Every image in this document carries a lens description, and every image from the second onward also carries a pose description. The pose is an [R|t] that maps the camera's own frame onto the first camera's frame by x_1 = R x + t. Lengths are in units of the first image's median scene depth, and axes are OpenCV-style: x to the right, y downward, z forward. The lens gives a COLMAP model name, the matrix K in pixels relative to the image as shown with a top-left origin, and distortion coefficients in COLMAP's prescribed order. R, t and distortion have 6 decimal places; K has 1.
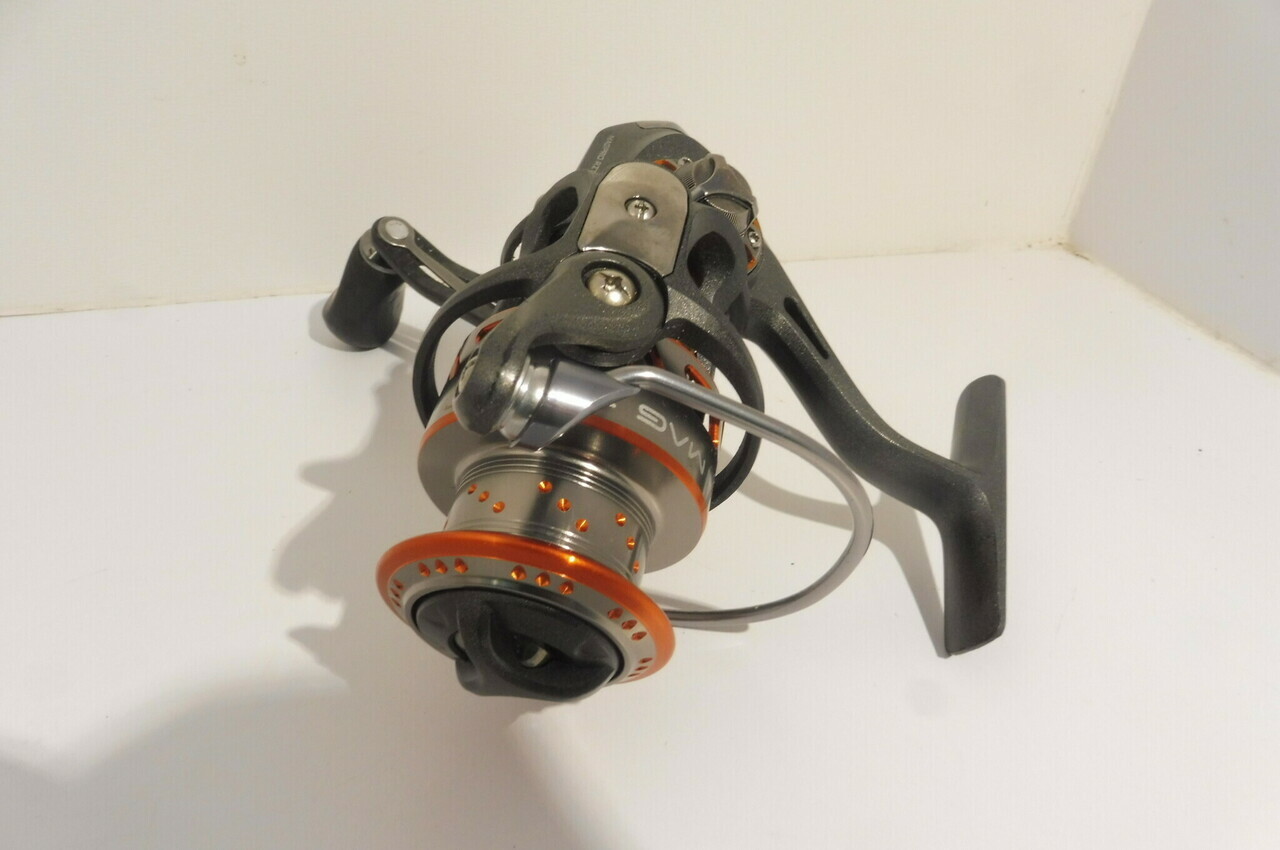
lens RADIAL K [[922.0, 0, 644.6], [0, 922.0, 442.3], [0, 0, 1]] dist [-0.001740, -0.073759]
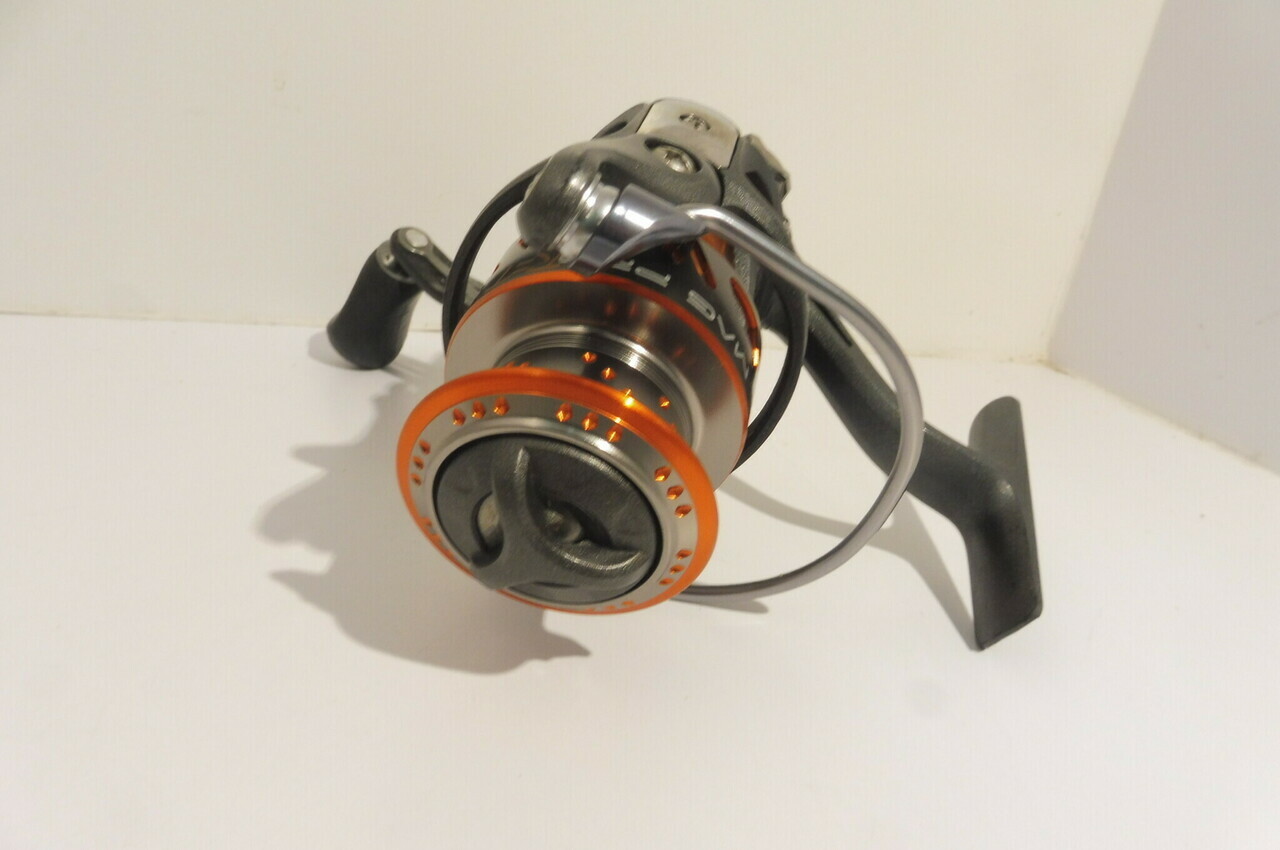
lens RADIAL K [[922.0, 0, 644.6], [0, 922.0, 442.3], [0, 0, 1]] dist [-0.001740, -0.073759]
pose [[0.997184, 0.061686, 0.042652, -0.061626], [-0.051100, 0.975142, -0.215610, 0.239724], [-0.054892, 0.212823, 0.975548, 0.061818]]
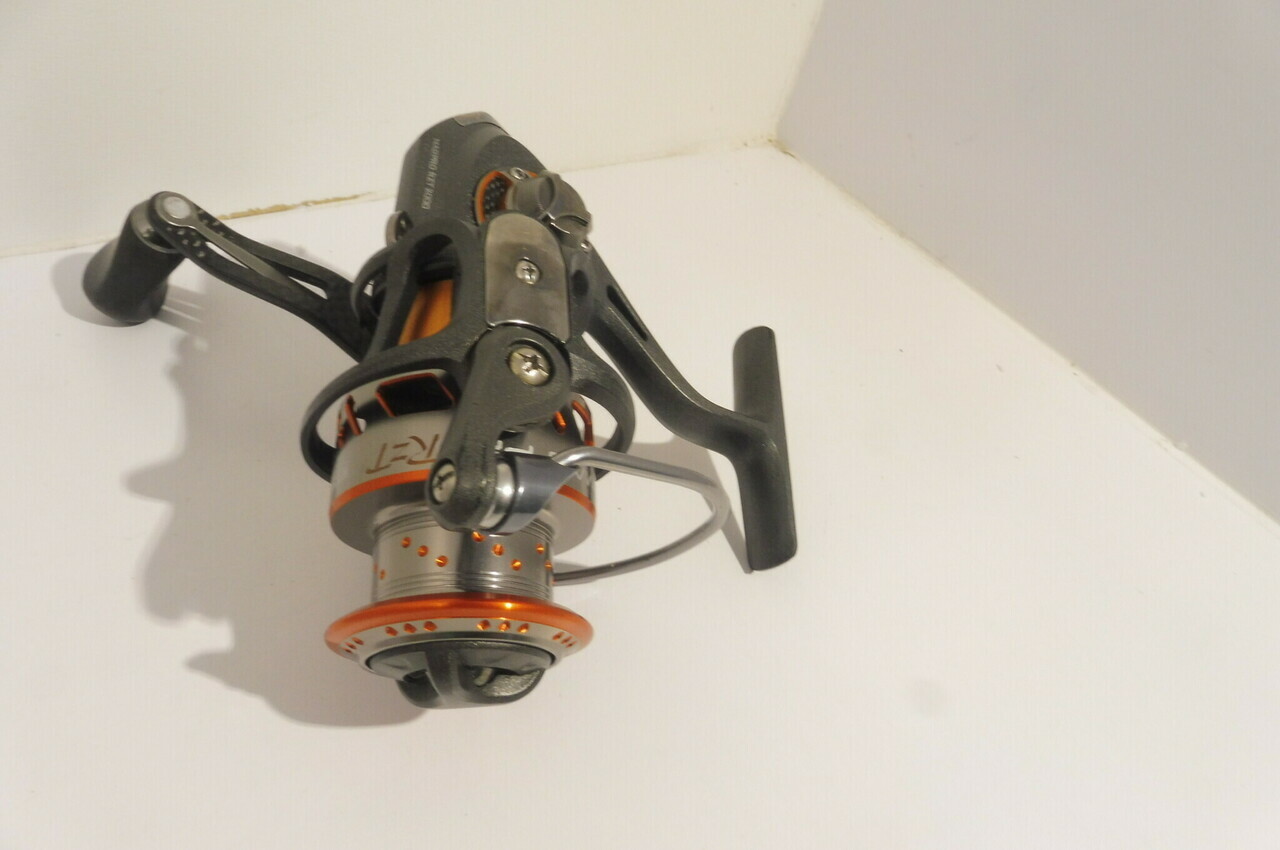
lens RADIAL K [[922.0, 0, 644.6], [0, 922.0, 442.3], [0, 0, 1]] dist [-0.001740, -0.073759]
pose [[0.936624, -0.123038, 0.328020, -0.196963], [0.053124, 0.975353, 0.214160, -0.214353], [-0.346285, -0.183161, 0.920075, -0.076016]]
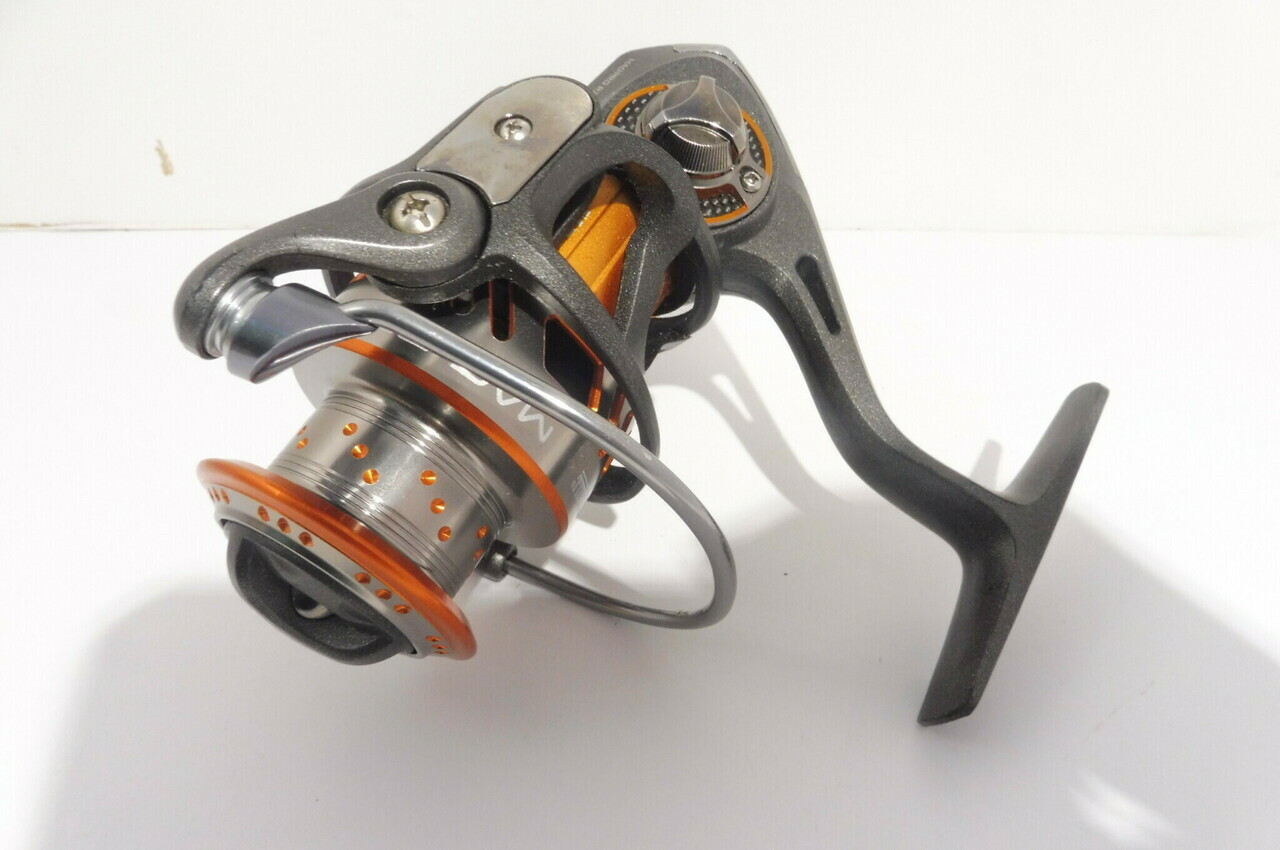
lens RADIAL K [[919.0, 0, 658.3], [0, 919.0, 438.1], [0, 0, 1]] dist [-0.004805, -0.089562]
pose [[0.926432, 0.140700, -0.349182, 0.351507], [-0.130150, 0.990043, 0.053623, -0.022772], [0.353250, -0.004232, 0.935519, 0.185484]]
